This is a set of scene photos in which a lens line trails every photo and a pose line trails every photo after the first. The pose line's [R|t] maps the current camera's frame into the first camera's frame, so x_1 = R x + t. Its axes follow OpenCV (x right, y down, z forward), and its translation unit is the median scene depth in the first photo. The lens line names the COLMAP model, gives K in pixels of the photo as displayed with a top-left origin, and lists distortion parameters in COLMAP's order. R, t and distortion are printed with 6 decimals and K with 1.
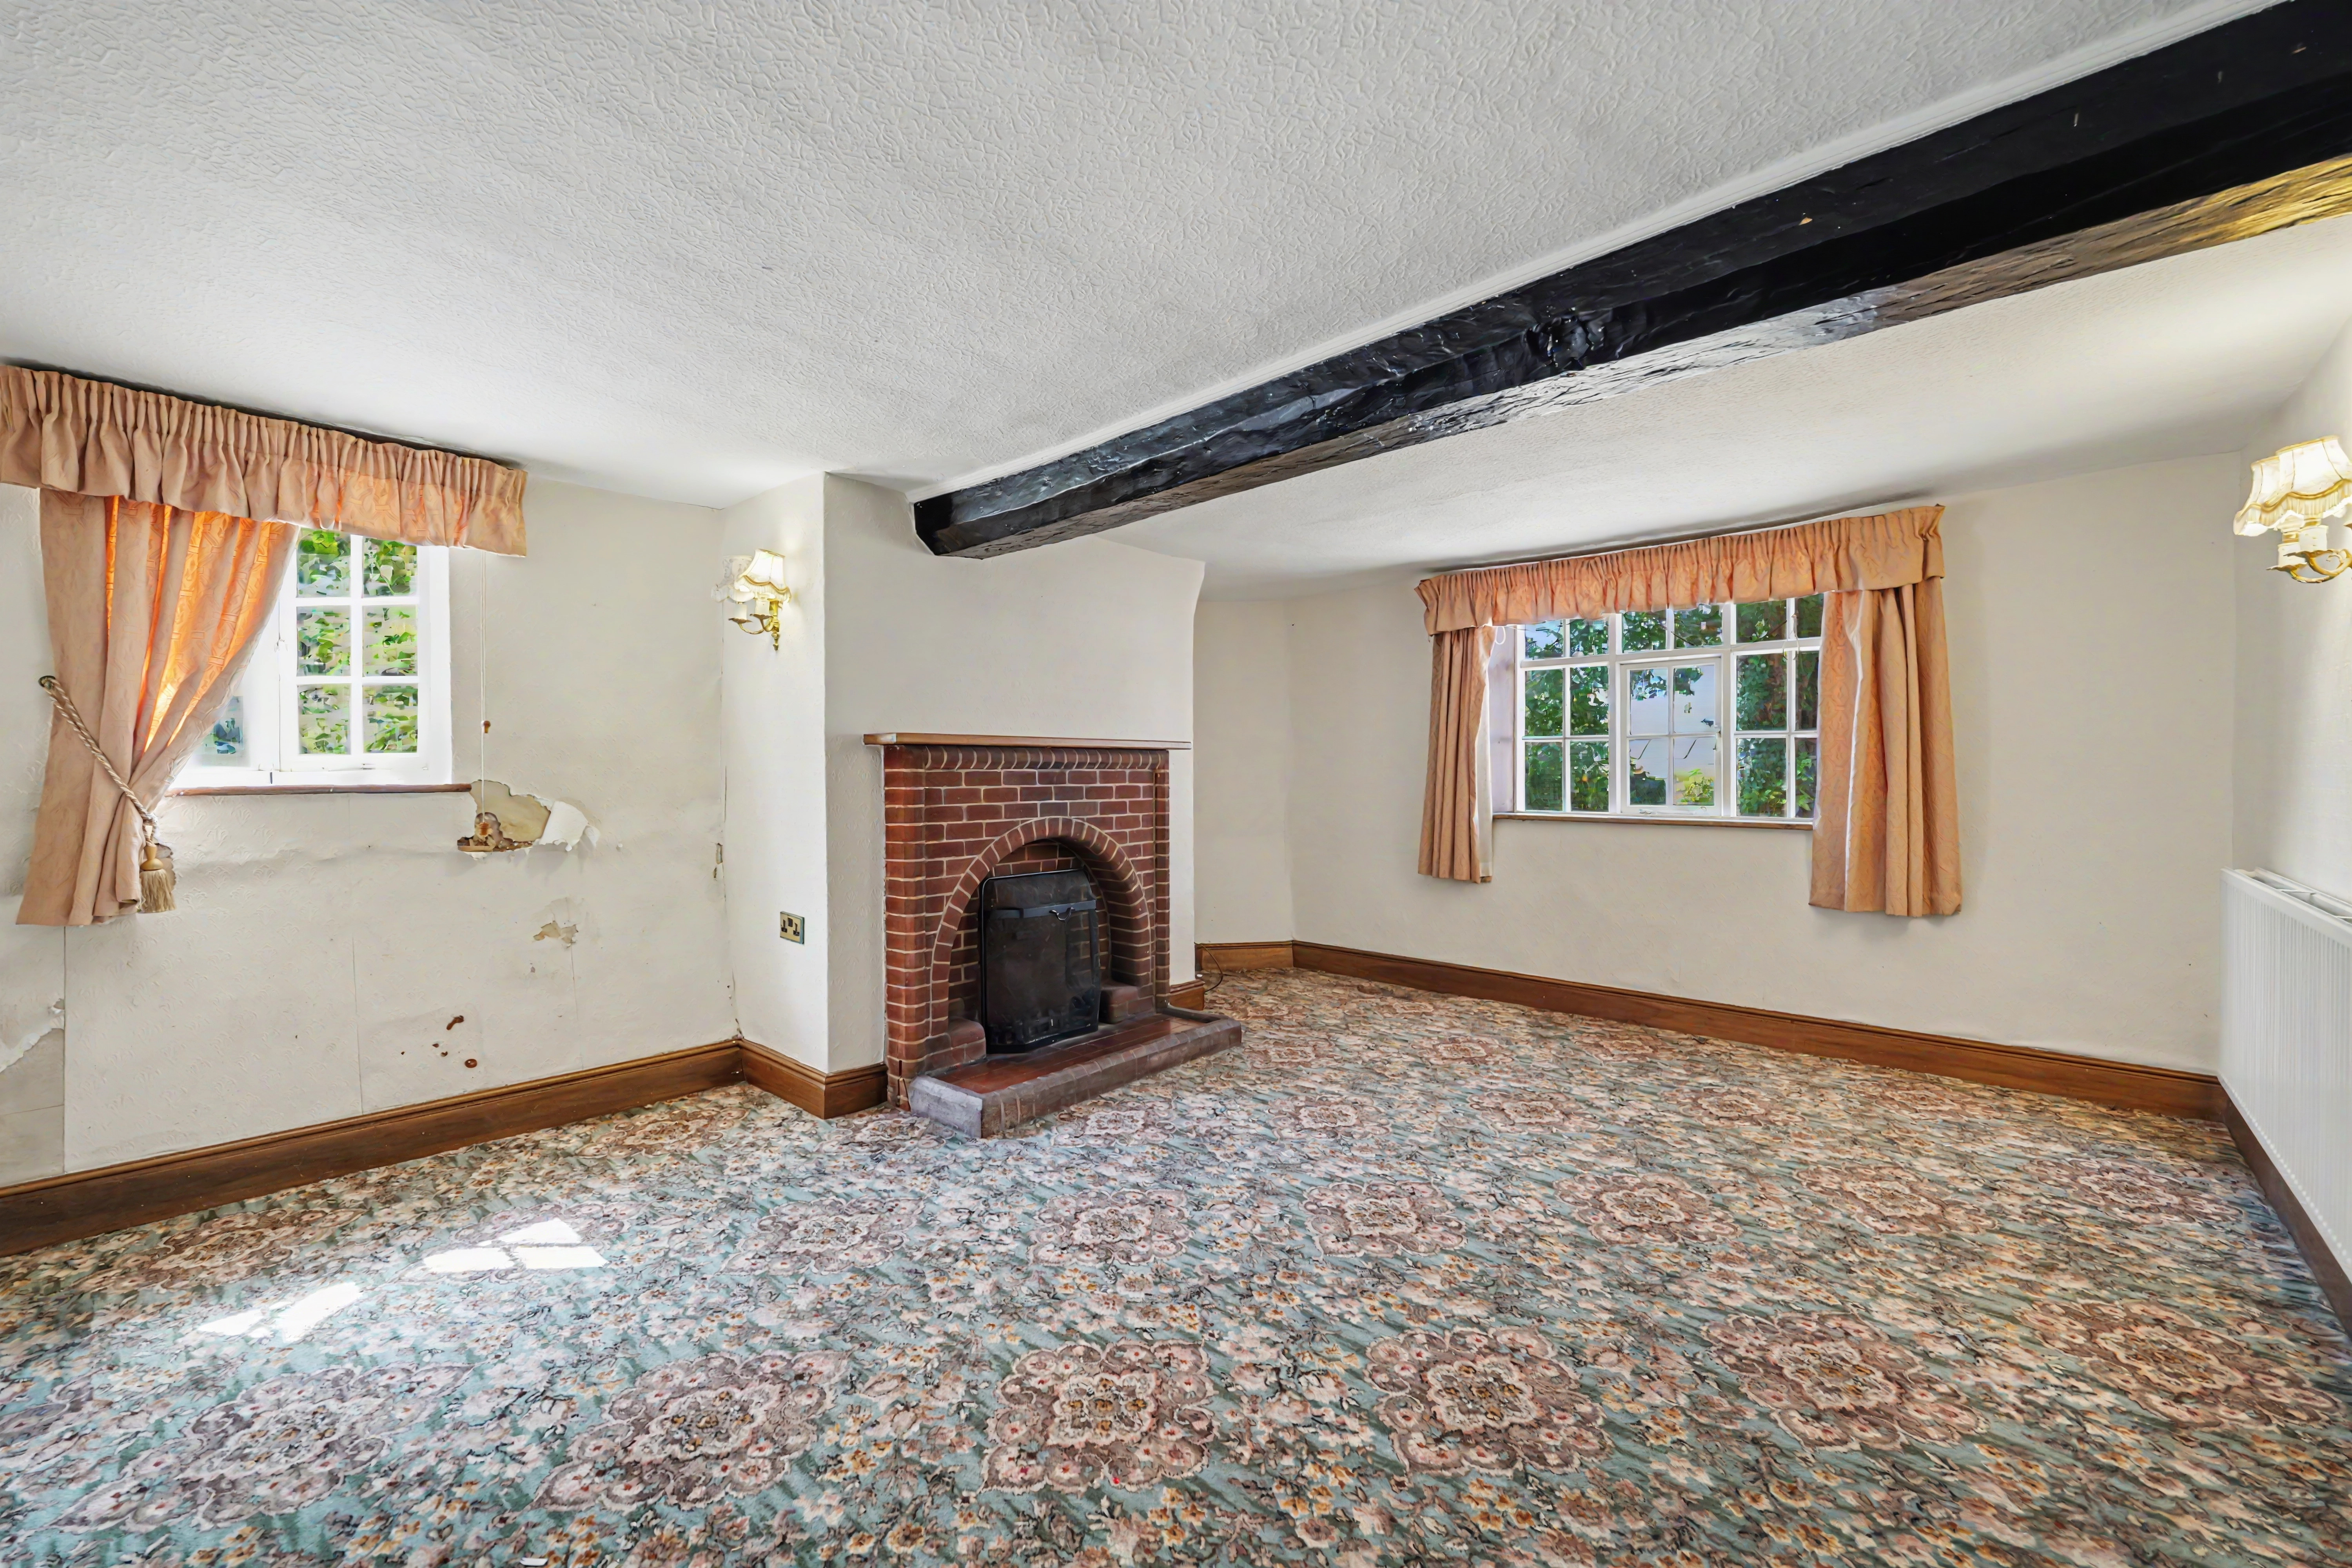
lens RADIAL K [[959.8, 0, 1191.7], [0, 959.8, 776.8], [0, 0, 1]] dist [-0.010485, -0.000191]
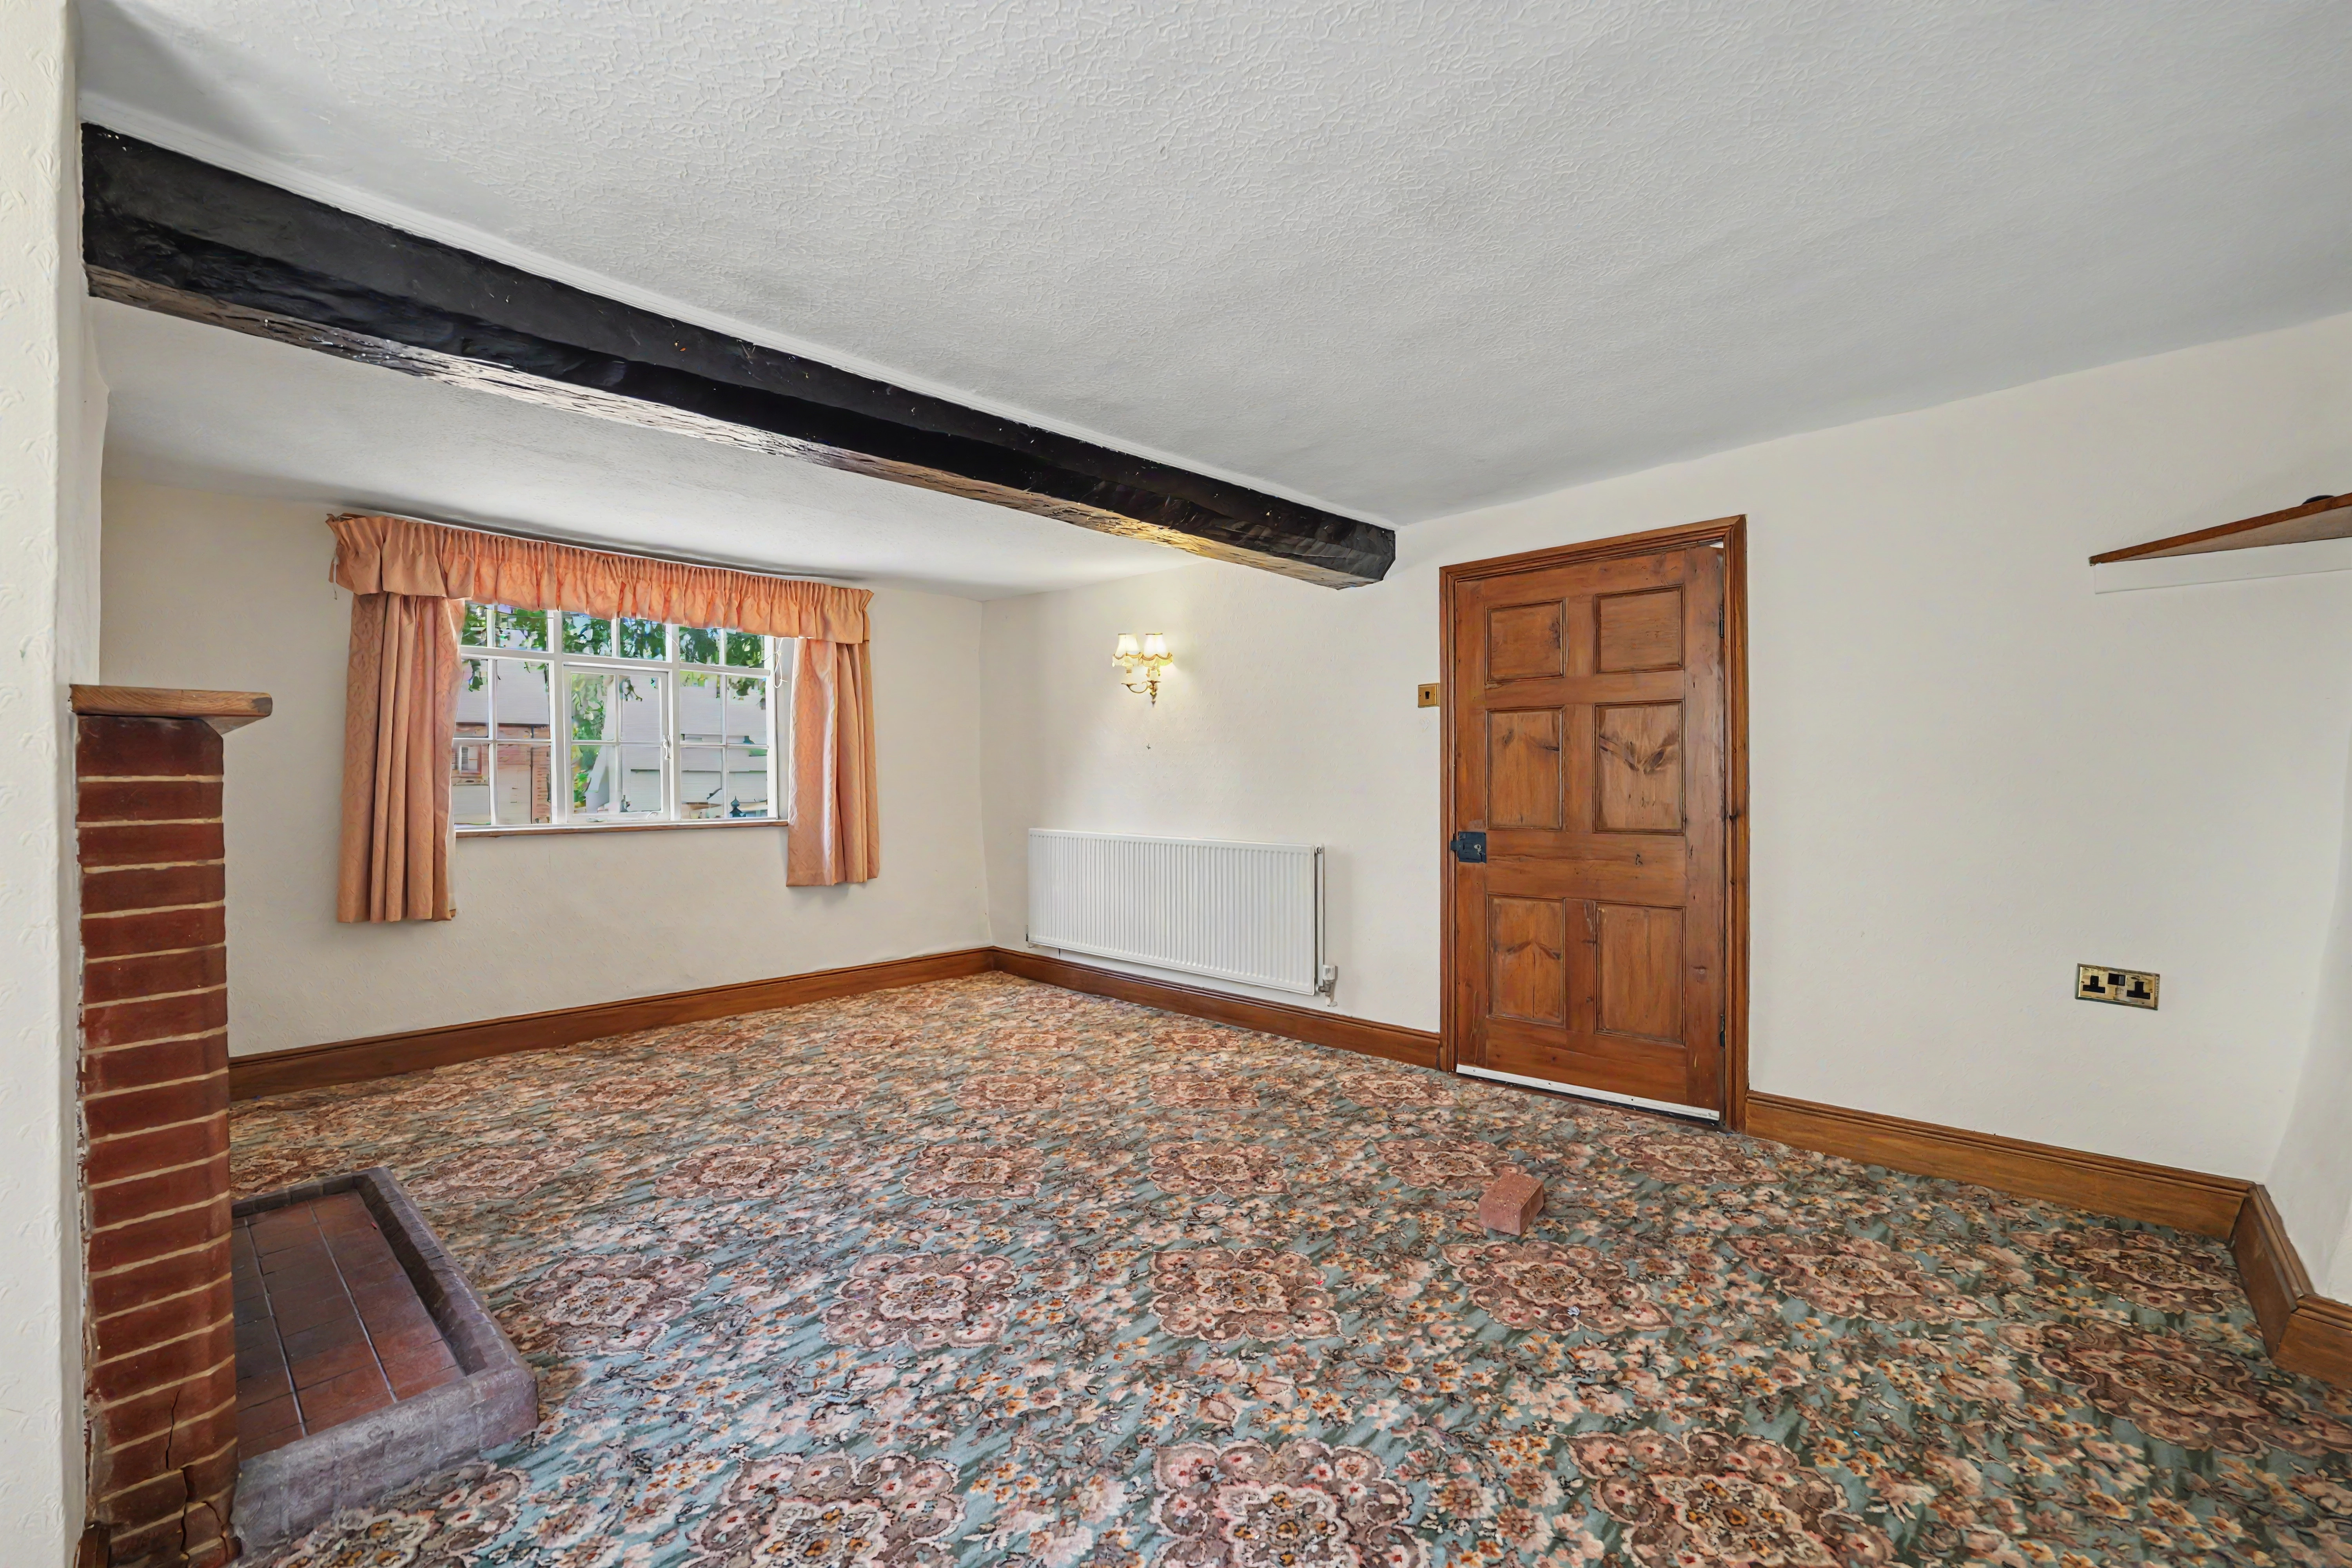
lens RADIAL K [[959.8, 0, 1185.1], [0, 959.8, 776.6], [0, 0, 1]] dist [-0.010485, -0.000191]
pose [[0.024902, 0.000299, 0.999690, -0.790964], [0.007398, 0.999973, -0.000483, -0.004159], [-0.999663, 0.007408, 0.024899, 0.613025]]
